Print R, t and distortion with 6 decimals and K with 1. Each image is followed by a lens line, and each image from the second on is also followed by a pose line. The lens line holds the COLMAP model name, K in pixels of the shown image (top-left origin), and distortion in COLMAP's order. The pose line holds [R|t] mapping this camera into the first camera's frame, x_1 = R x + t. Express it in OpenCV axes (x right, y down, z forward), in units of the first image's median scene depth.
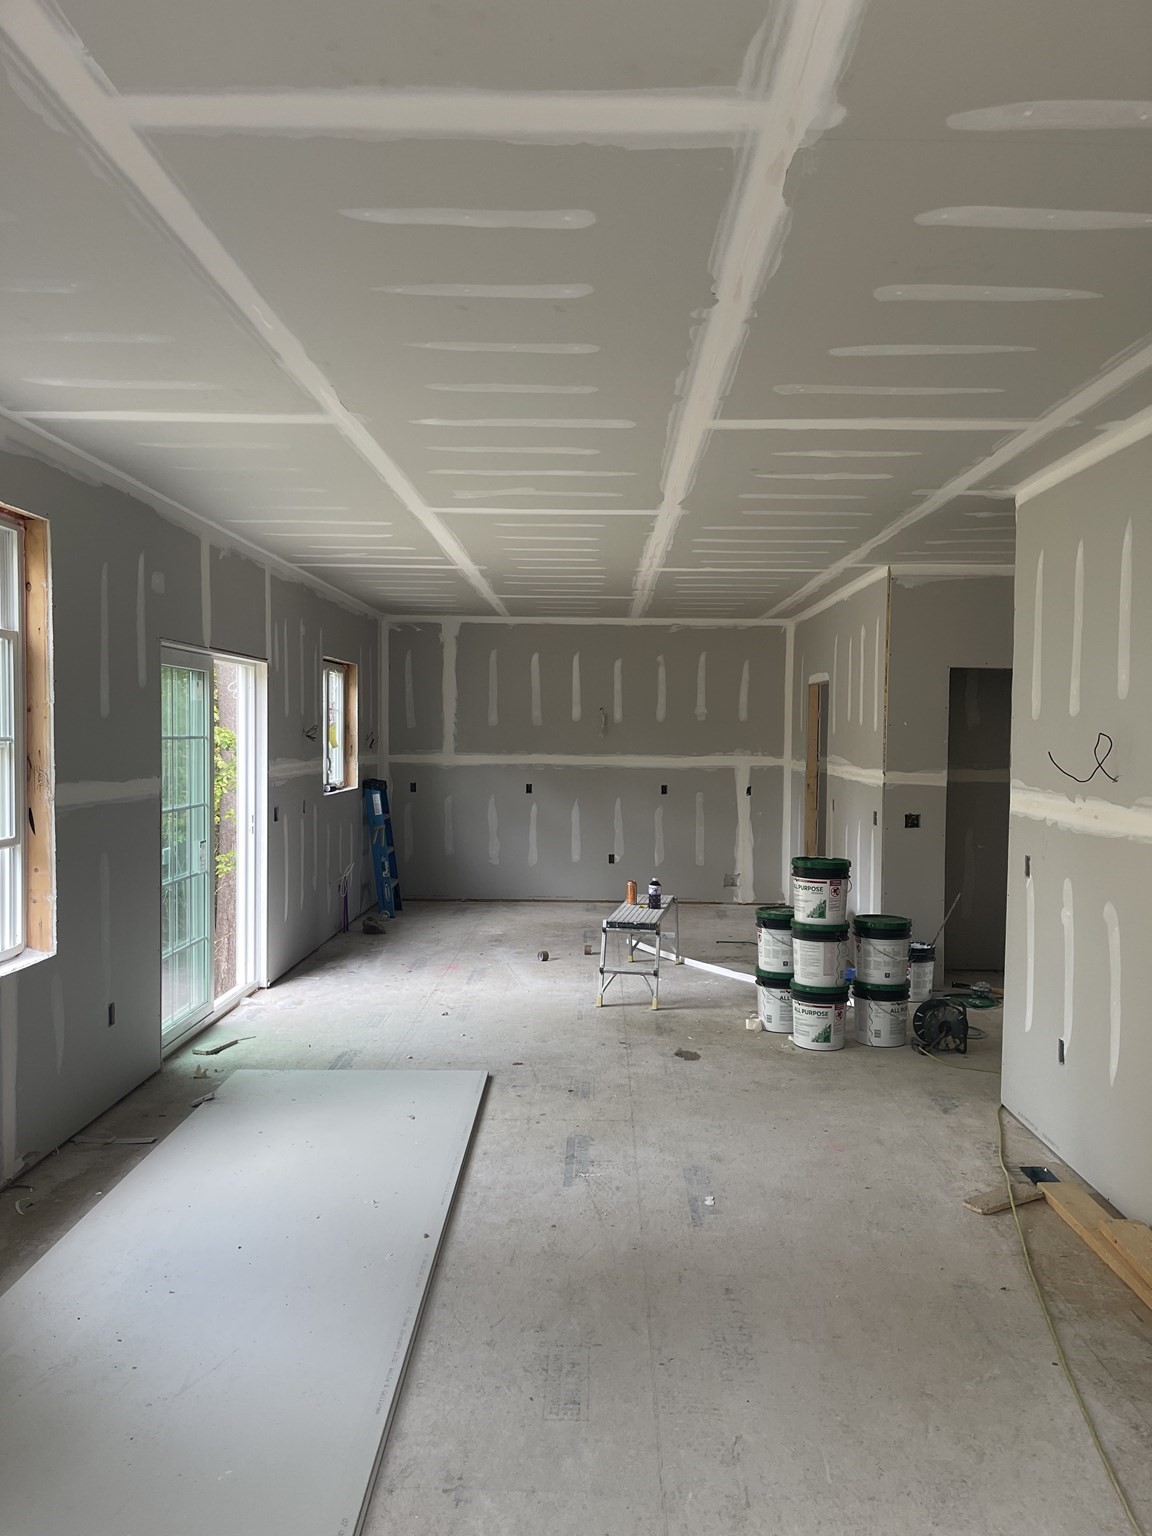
lens RADIAL K [[1153.7, 0, 577.0], [0, 1153.7, 767.9], [0, 0, 1]] dist [0.037763, -0.085688]
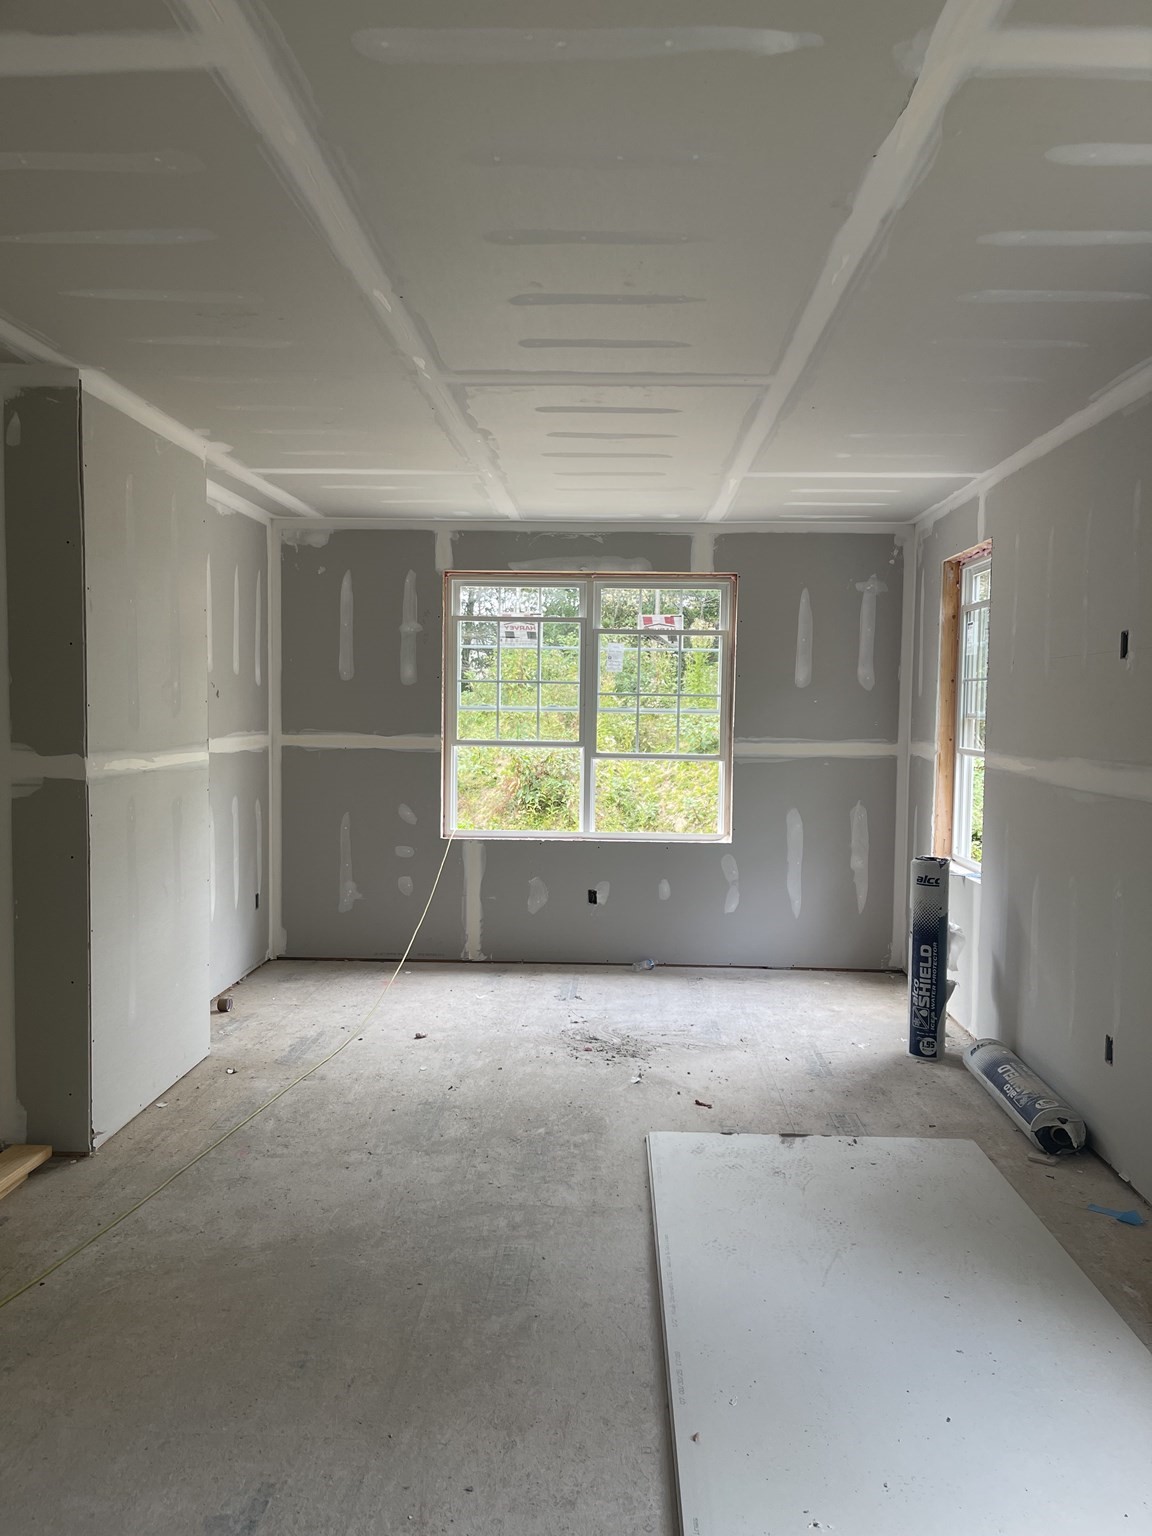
lens RADIAL K [[1153.7, 0, 577.1], [0, 1153.7, 769.1], [0, 0, 1]] dist [0.037763, -0.085688]
pose [[-0.999546, -0.023952, 0.018302, -0.076134], [-0.022210, 0.995687, 0.090073, -0.051248], [-0.020380, 0.089626, -0.995767, 1.942045]]
